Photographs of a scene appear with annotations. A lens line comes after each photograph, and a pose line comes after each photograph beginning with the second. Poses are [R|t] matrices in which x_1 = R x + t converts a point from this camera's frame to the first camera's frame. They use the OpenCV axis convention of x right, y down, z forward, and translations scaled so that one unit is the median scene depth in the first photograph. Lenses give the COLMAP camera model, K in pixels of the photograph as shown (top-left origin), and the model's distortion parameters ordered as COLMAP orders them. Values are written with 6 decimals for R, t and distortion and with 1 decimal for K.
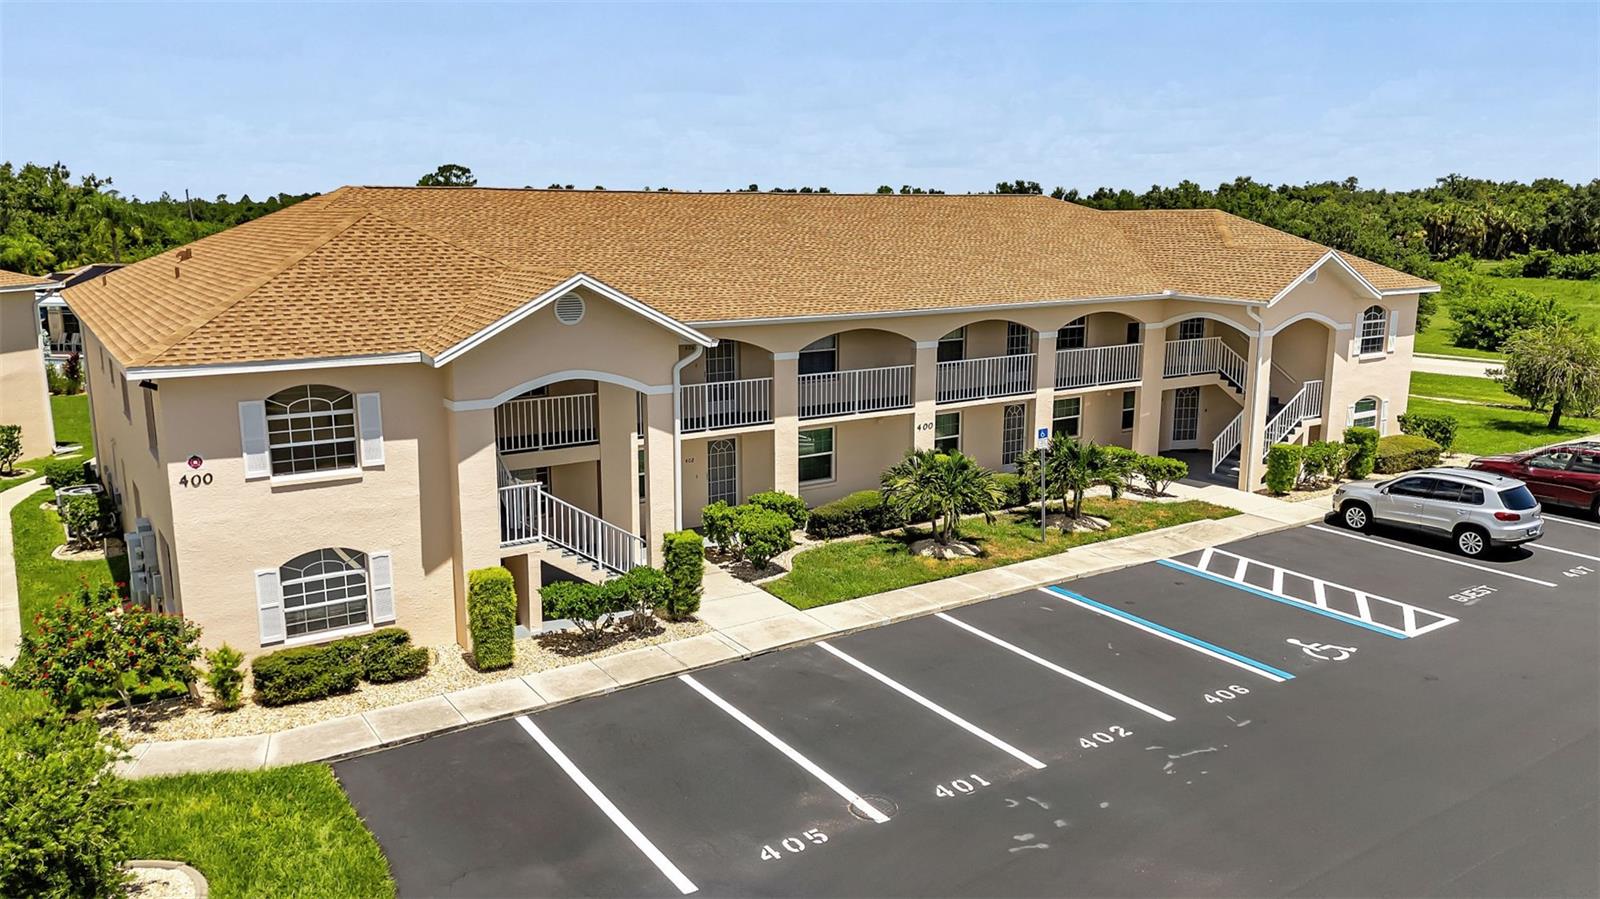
lens RADIAL K [[1178.0, 0, 800.0], [0, 1178.0, 449.5], [0, 0, 1]] dist [0.032019, -0.003228]
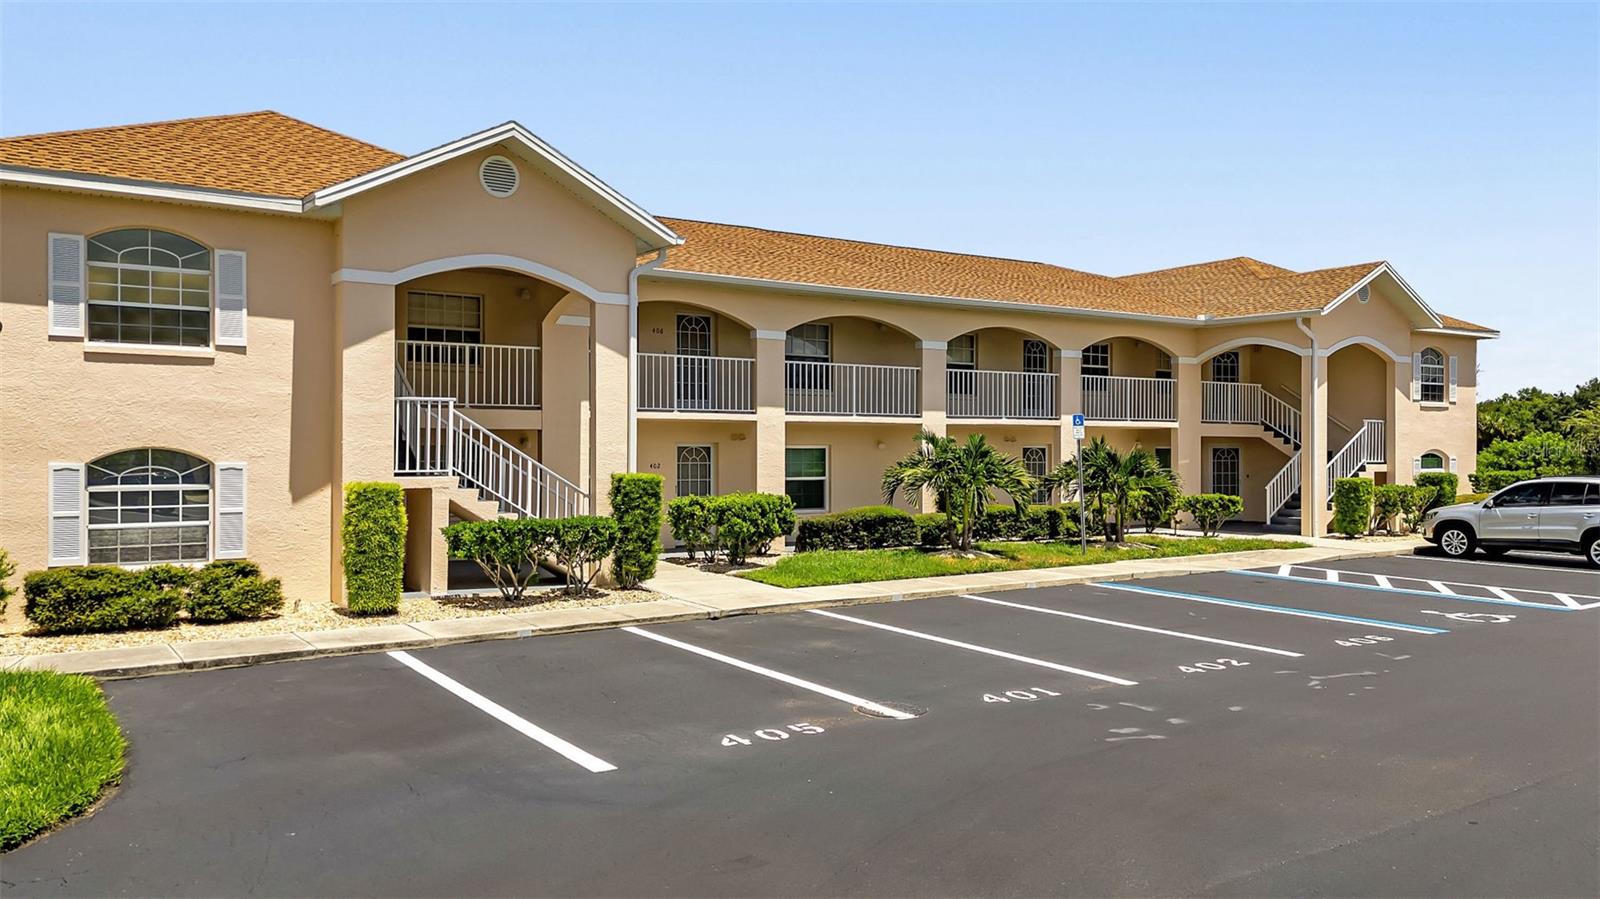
lens RADIAL K [[1178.0, 0, 800.0], [0, 1178.0, 449.5], [0, 0, 1]] dist [0.032019, -0.003228]
pose [[0.999969, -0.000556, 0.007917, 0.002954], [0.002121, 0.979988, -0.199044, 0.187279], [-0.007647, 0.199055, 0.979959, 0.203187]]
